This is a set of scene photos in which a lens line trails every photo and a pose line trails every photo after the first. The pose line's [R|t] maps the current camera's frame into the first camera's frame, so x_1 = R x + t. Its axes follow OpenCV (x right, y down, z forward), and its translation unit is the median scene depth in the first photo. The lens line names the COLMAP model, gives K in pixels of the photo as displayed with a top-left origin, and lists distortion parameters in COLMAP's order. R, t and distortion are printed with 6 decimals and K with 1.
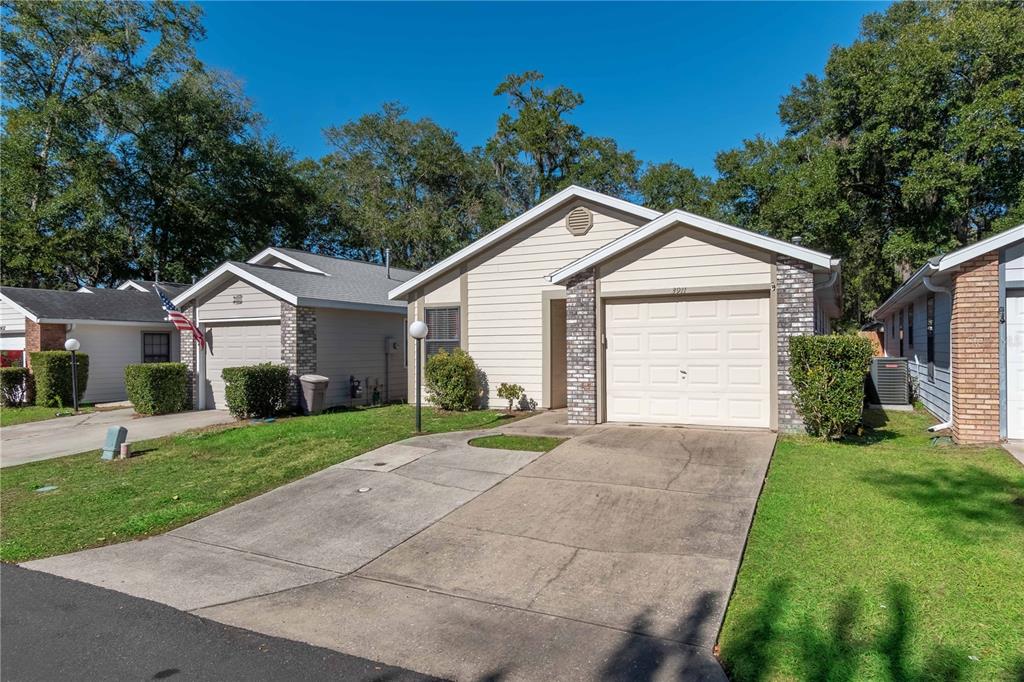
lens RADIAL K [[662.1, 0, 512.0], [0, 662.1, 341.0], [0, 0, 1]] dist [-0.002178, -0.000104]
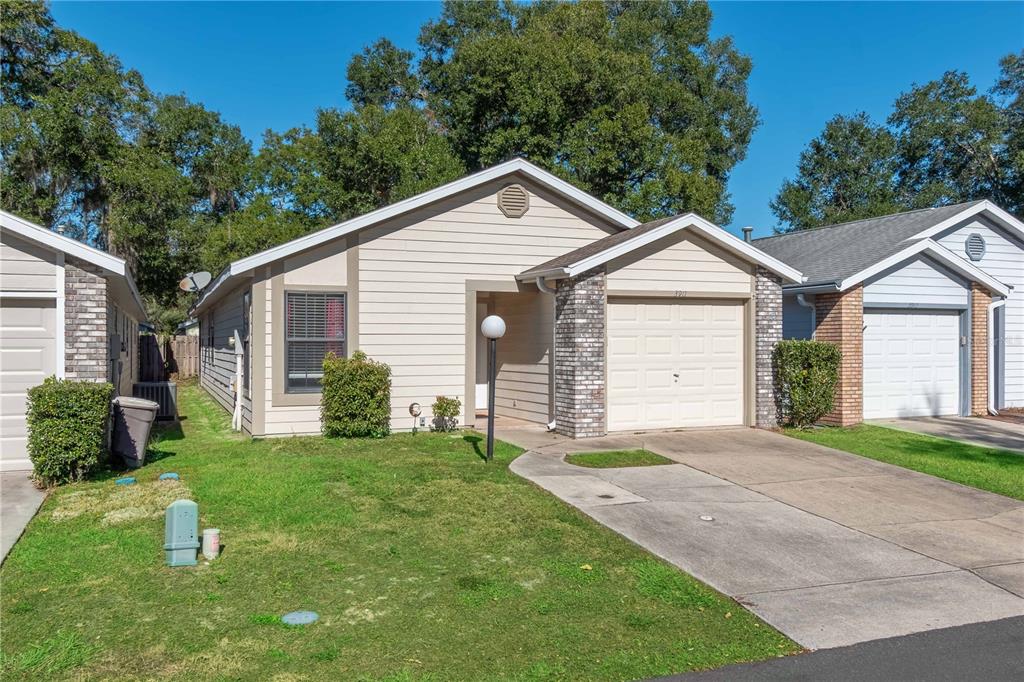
lens RADIAL K [[870.6, 0, 523.6], [0, 870.6, 344.1], [0, 0, 1]] dist [-0.001074, 0.006232]
pose [[0.642039, 0.007497, 0.766635, -0.846995], [-0.009927, 0.999950, -0.001465, 0.003682], [-0.766608, -0.006670, 0.642081, 0.318318]]
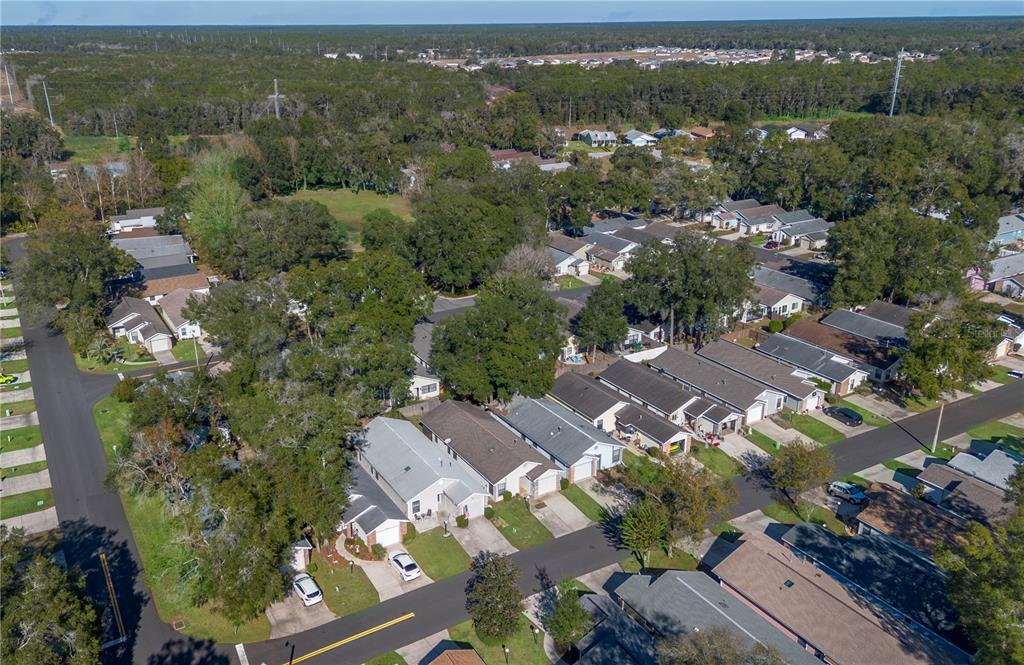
lens RADIAL K [[840.3, 0, 512.0], [0, 840.3, 332.5], [0, 0, 1]] dist [0.155071, -0.319882]
pose [[0.516745, -0.284759, 0.807396, -6.772528], [-0.026551, 0.937281, 0.347561, -4.627998], [-0.855728, -0.201038, 0.476774, -2.708324]]
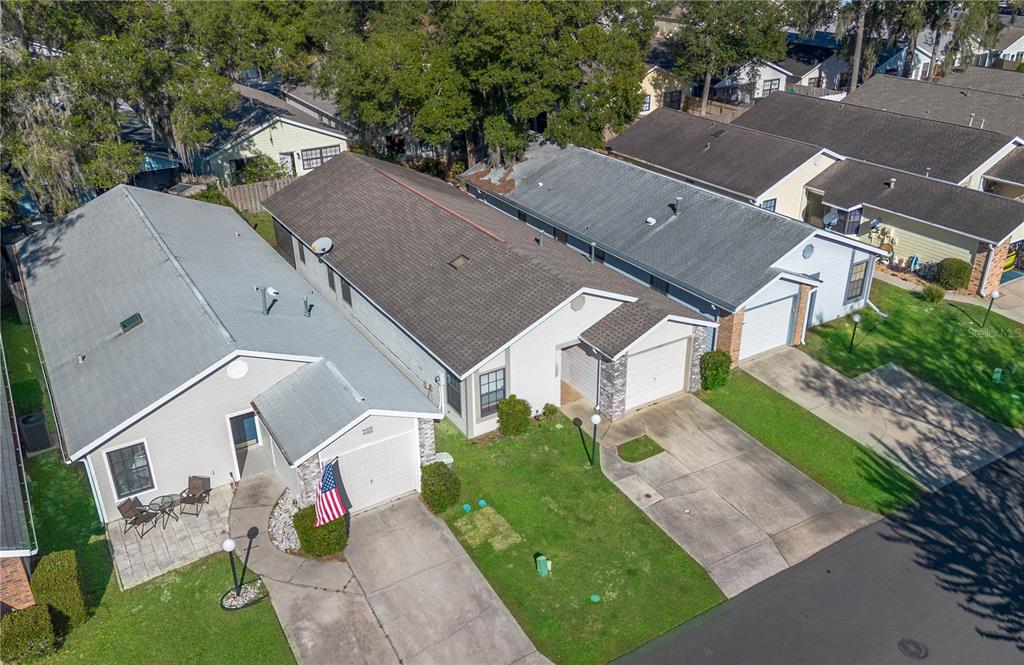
lens RADIAL K [[840.3, 0, 512.0], [0, 840.3, 332.5], [0, 0, 1]] dist [0.155071, -0.319882]
pose [[0.523302, -0.383002, 0.761226, -1.845348], [0.001156, 0.893621, 0.448820, -1.211677], [-0.852147, -0.233989, 0.468076, 0.164209]]
